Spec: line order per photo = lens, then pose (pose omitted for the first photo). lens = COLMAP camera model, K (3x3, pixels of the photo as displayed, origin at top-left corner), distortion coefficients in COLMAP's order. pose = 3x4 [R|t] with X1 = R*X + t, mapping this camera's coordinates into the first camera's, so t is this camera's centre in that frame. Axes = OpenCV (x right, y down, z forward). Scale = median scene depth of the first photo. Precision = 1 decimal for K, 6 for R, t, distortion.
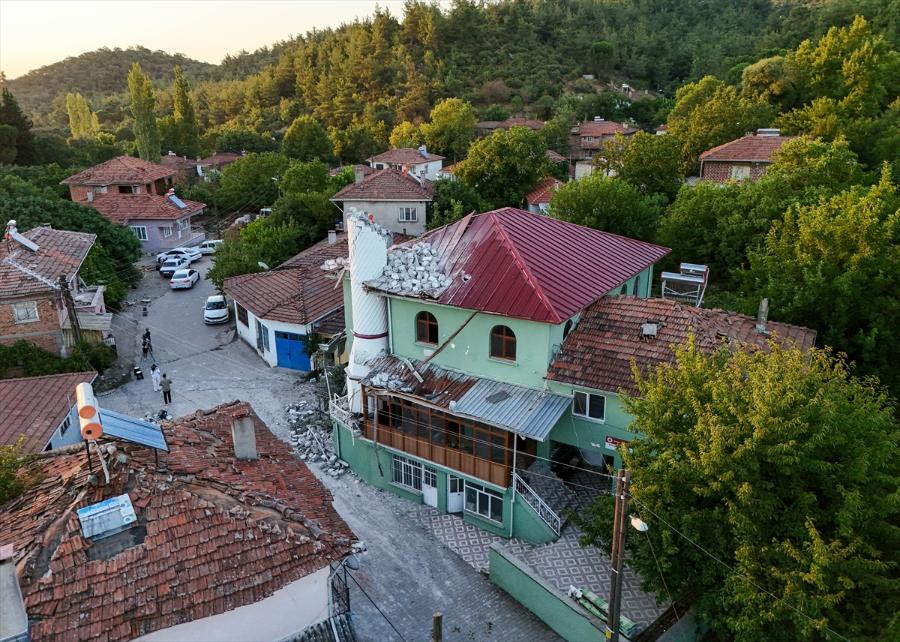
lens RADIAL K [[675.3, 0, 459.2], [0, 675.3, 309.4], [0, 0, 1]] dist [0.060634, -0.055527]
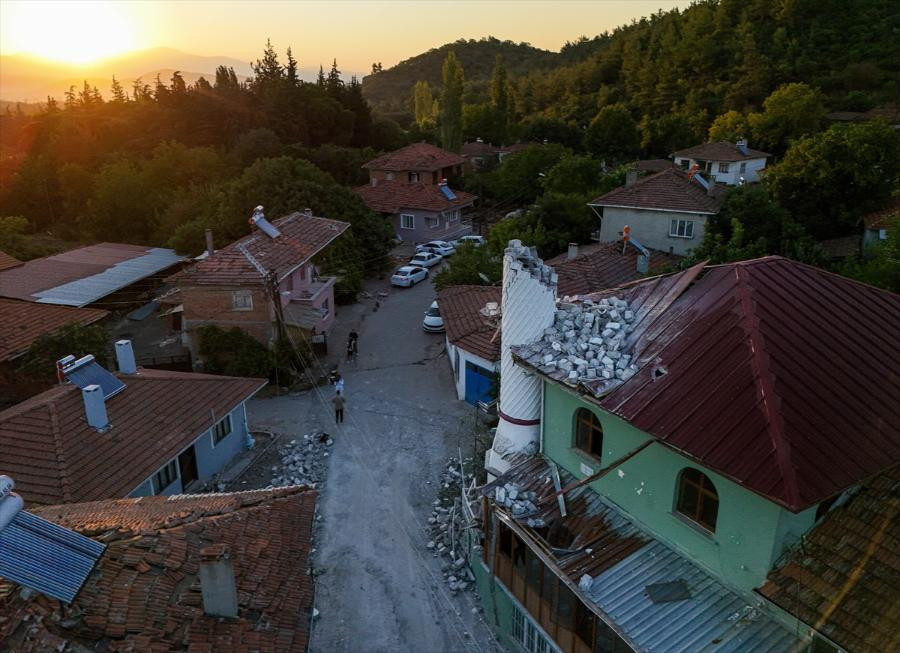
lens RADIAL K [[669.3, 0, 449.7], [0, 669.3, 311.5], [0, 0, 1]] dist [0.083901, -0.095442]
pose [[0.885821, 0.149931, -0.439138, 0.048409], [-0.140151, 0.988611, 0.054822, -0.050377], [0.442356, 0.012983, 0.896745, 0.164136]]
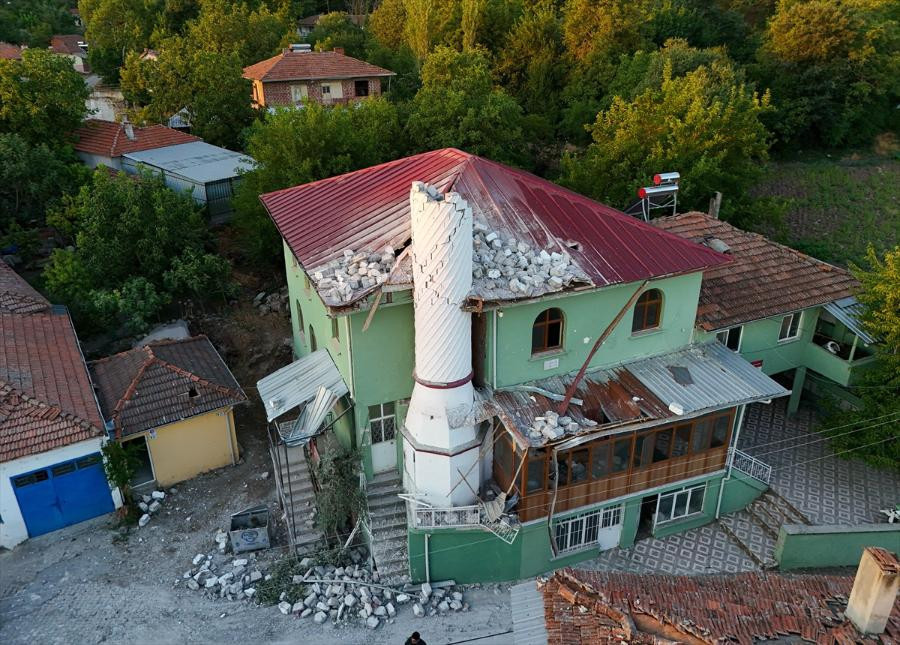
lens RADIAL K [[675.3, 0, 459.2], [0, 675.3, 310.9], [0, 0, 1]] dist [0.060634, -0.055527]
pose [[0.583639, -0.326946, 0.743285, -0.286888], [0.244885, 0.943611, 0.222776, -0.079692], [-0.774208, 0.051999, 0.630792, 0.296976]]
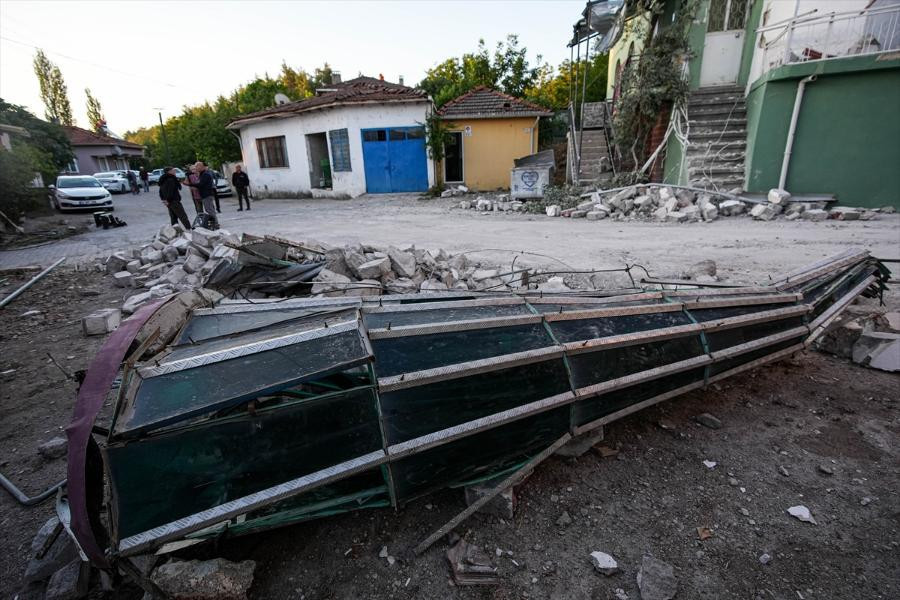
lens RADIAL K [[404.9, 0, 452.7], [0, 404.9, 300.9], [0, 0, 1]] dist [0.002403, -0.000749]
pose [[0.941037, -0.132004, 0.311486, -0.228137], [0.132256, 0.991005, 0.020414, 0.130300], [-0.311379, 0.021986, 0.950031, 0.439121]]
